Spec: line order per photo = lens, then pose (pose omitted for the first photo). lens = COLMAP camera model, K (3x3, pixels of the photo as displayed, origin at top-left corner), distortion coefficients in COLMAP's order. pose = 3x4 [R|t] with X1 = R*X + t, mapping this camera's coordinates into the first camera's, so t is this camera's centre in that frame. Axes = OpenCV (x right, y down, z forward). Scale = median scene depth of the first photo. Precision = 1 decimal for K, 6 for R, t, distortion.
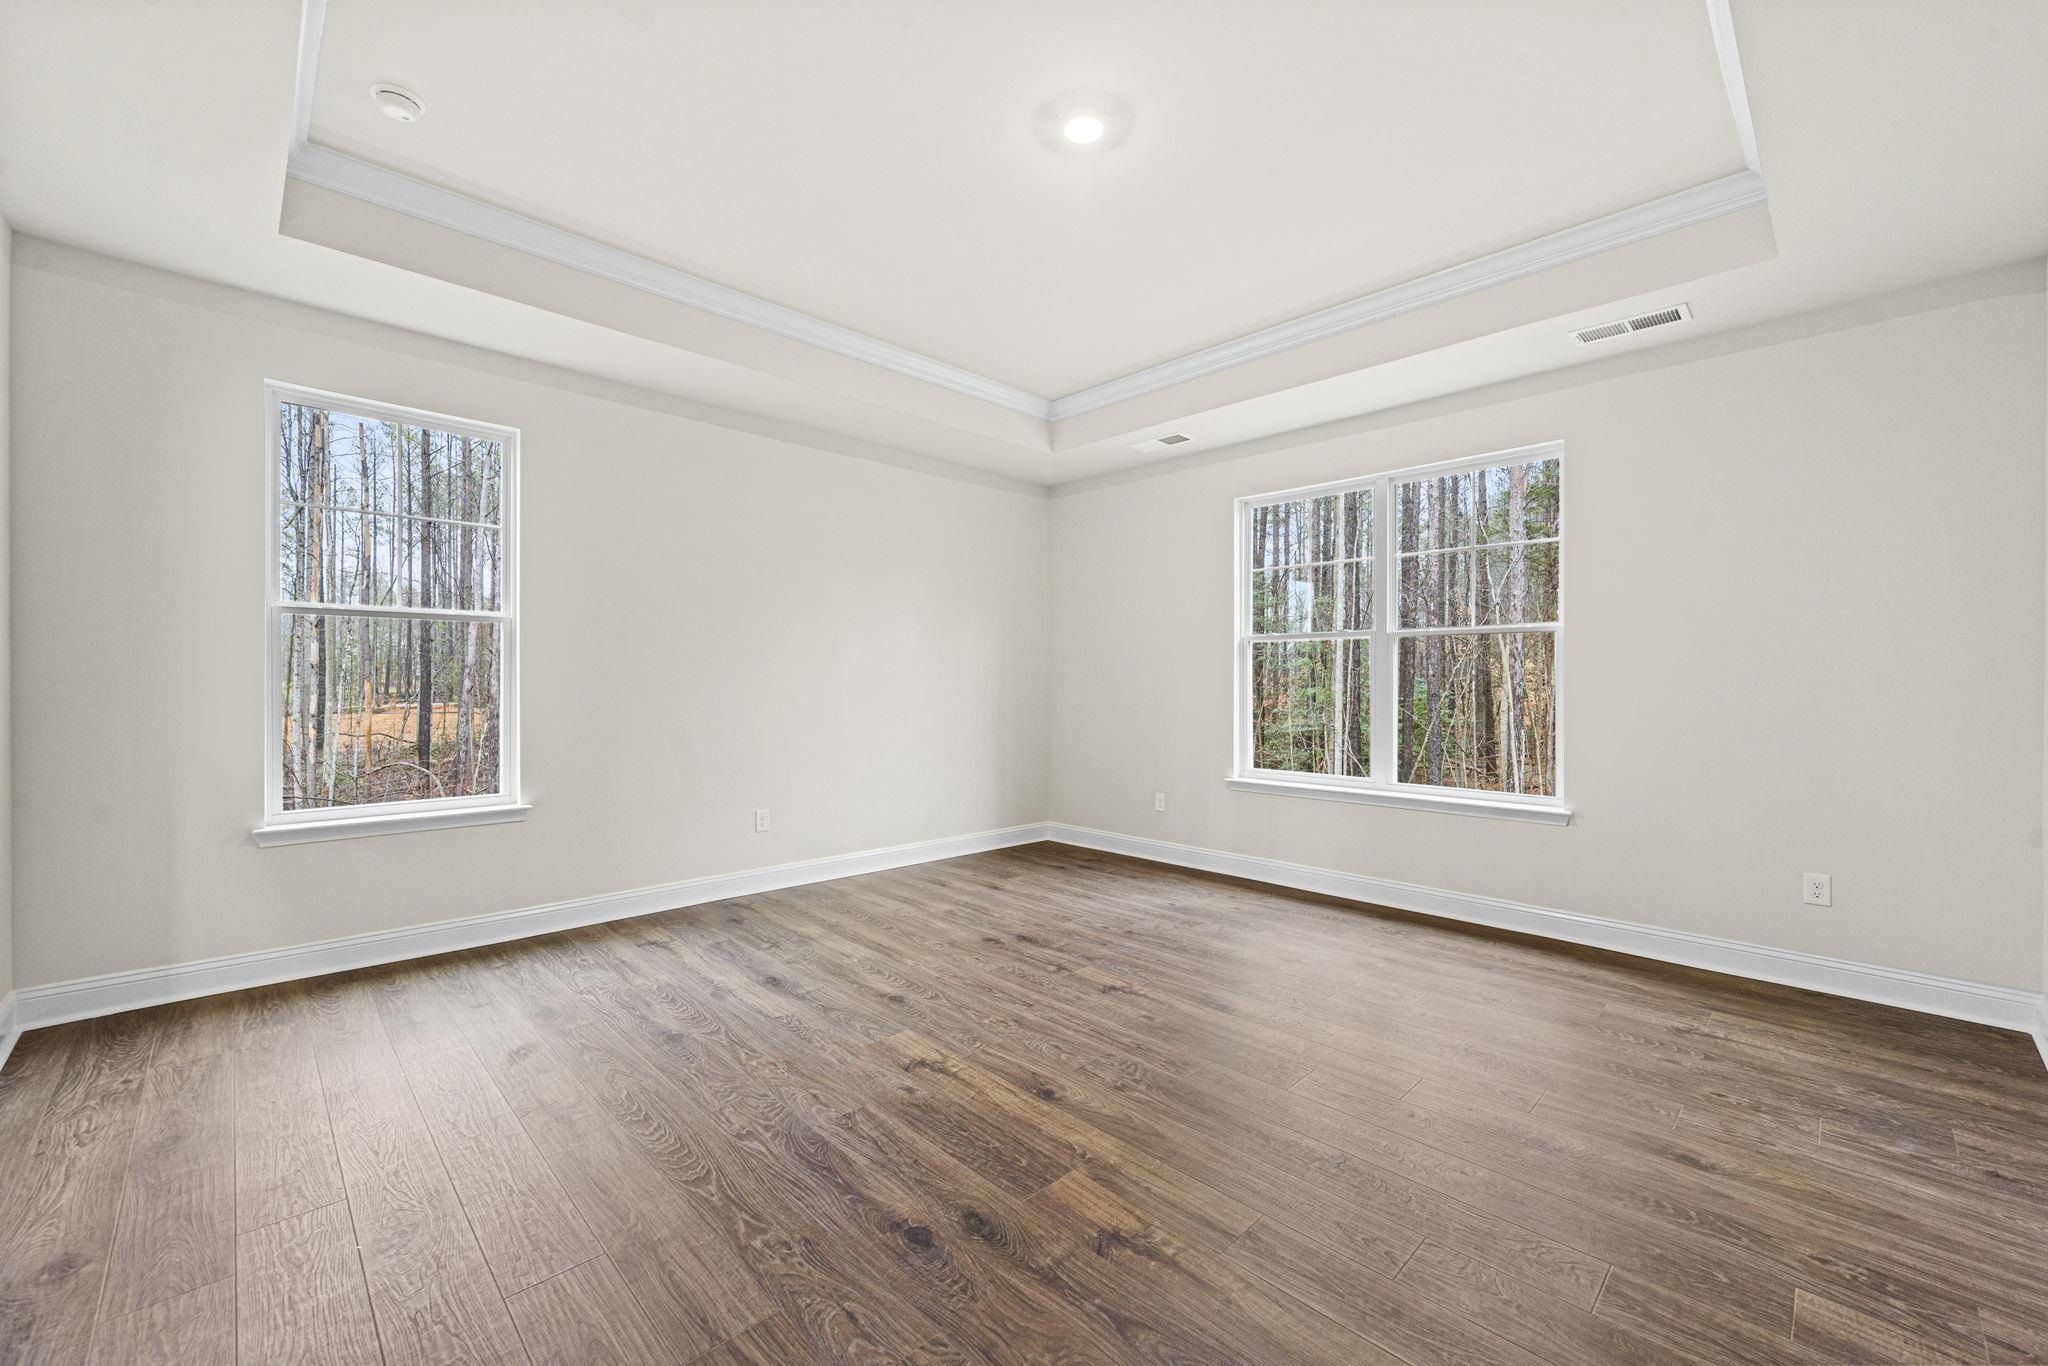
lens RADIAL K [[795.6, 0, 1025.1], [0, 795.6, 682.4], [0, 0, 1]] dist [-0.004038, 0.000439]
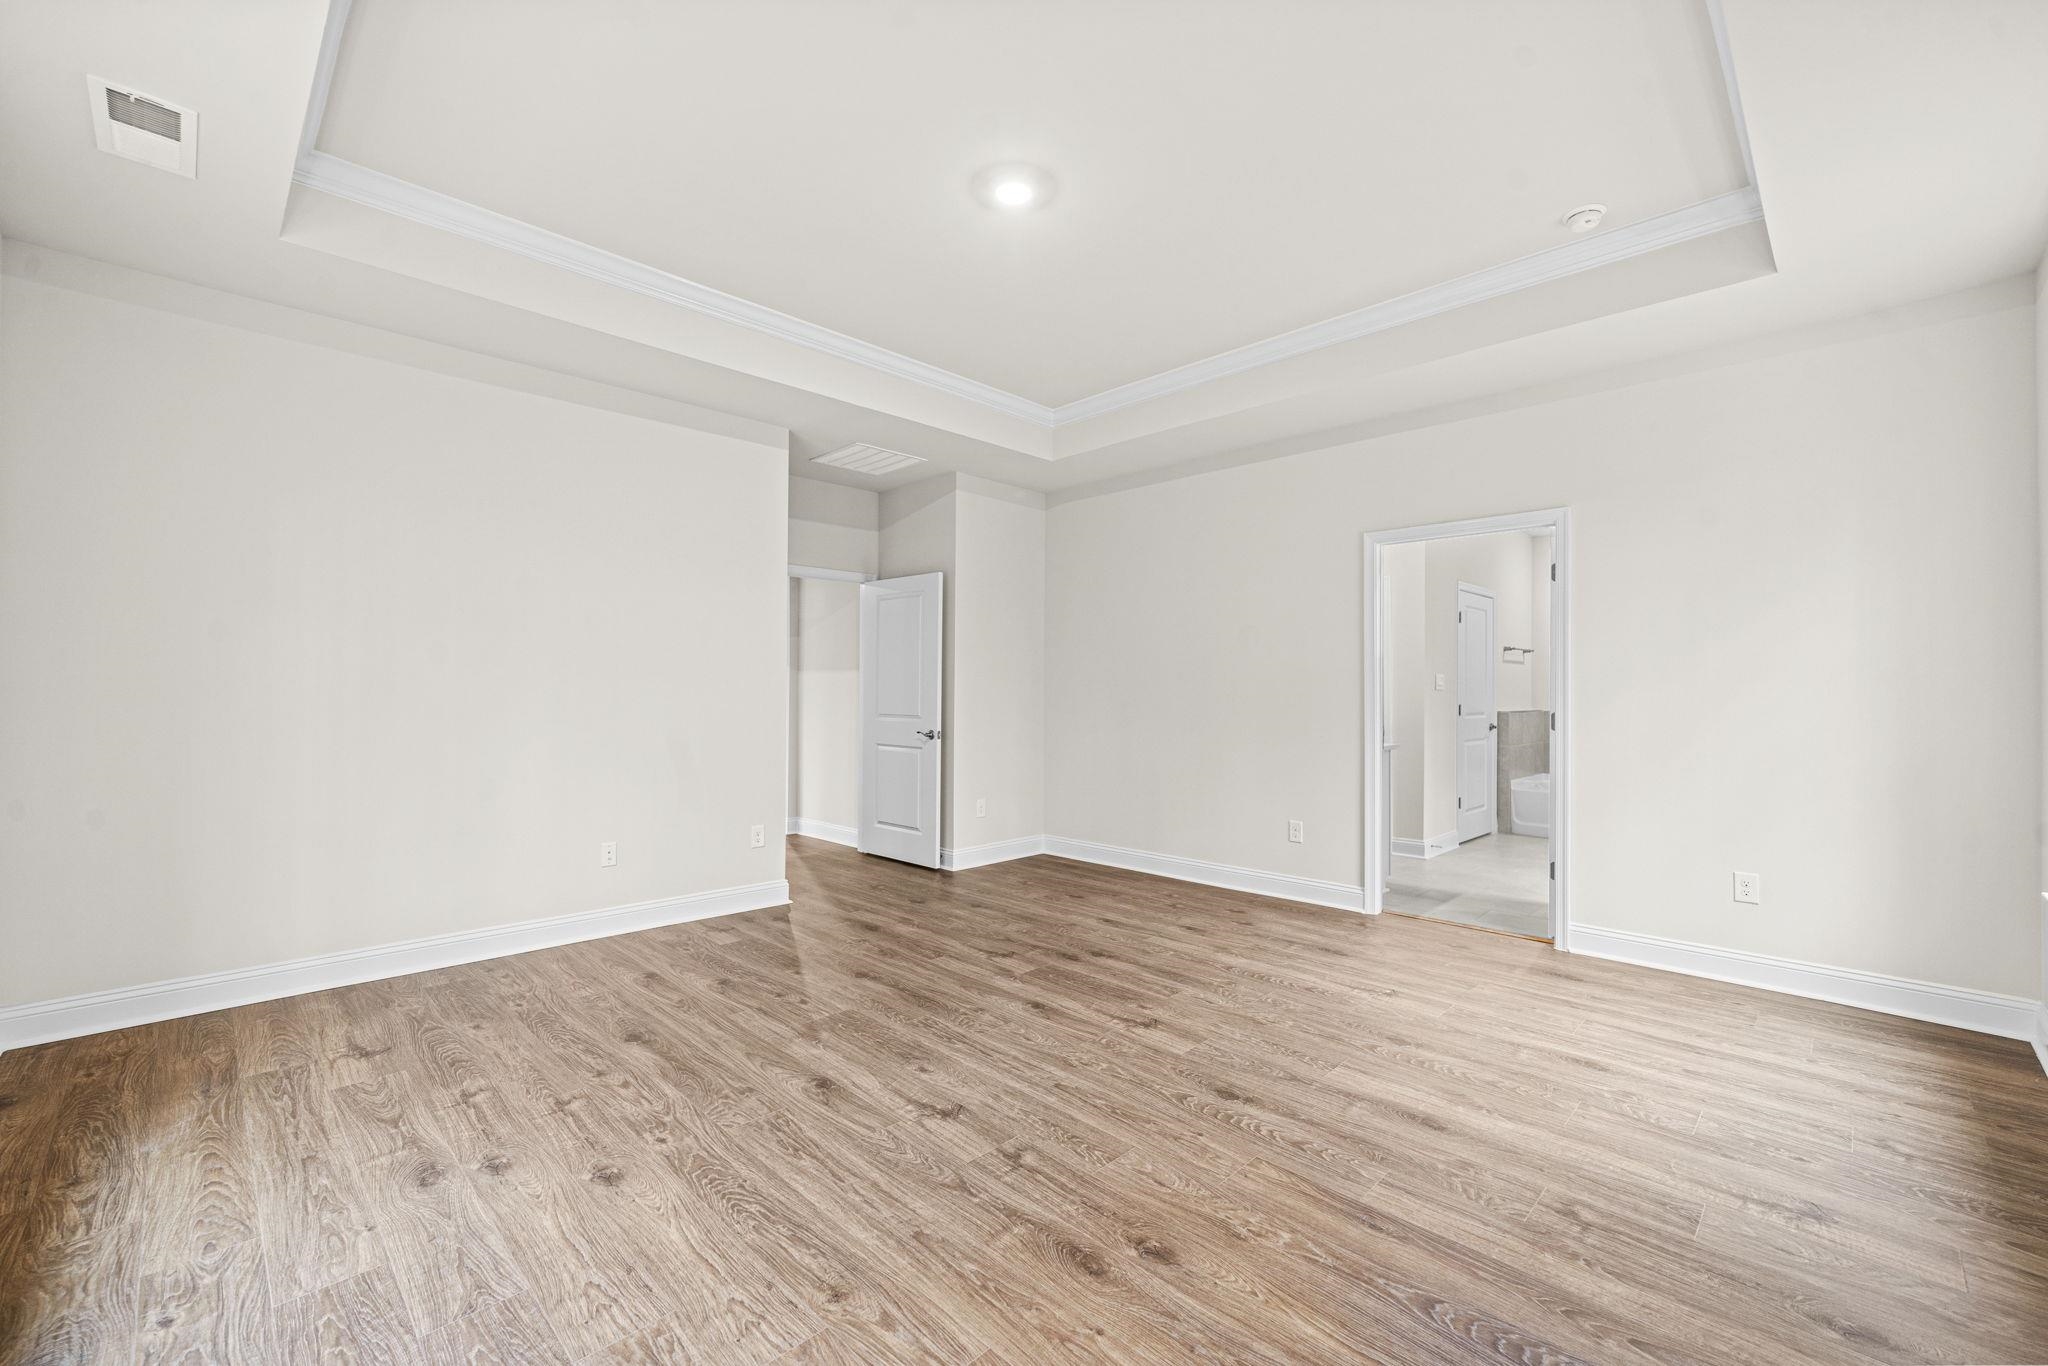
lens RADIAL K [[857.0, 0, 1023.0], [0, 857.0, 686.1], [0, 0, 1]] dist [-0.003222, 0.000608]
pose [[-0.999888, -0.010646, -0.010482, 0.056371], [-0.010601, 0.999935, -0.004309, -0.003159], [0.010527, -0.004197, -0.999936, 1.907034]]
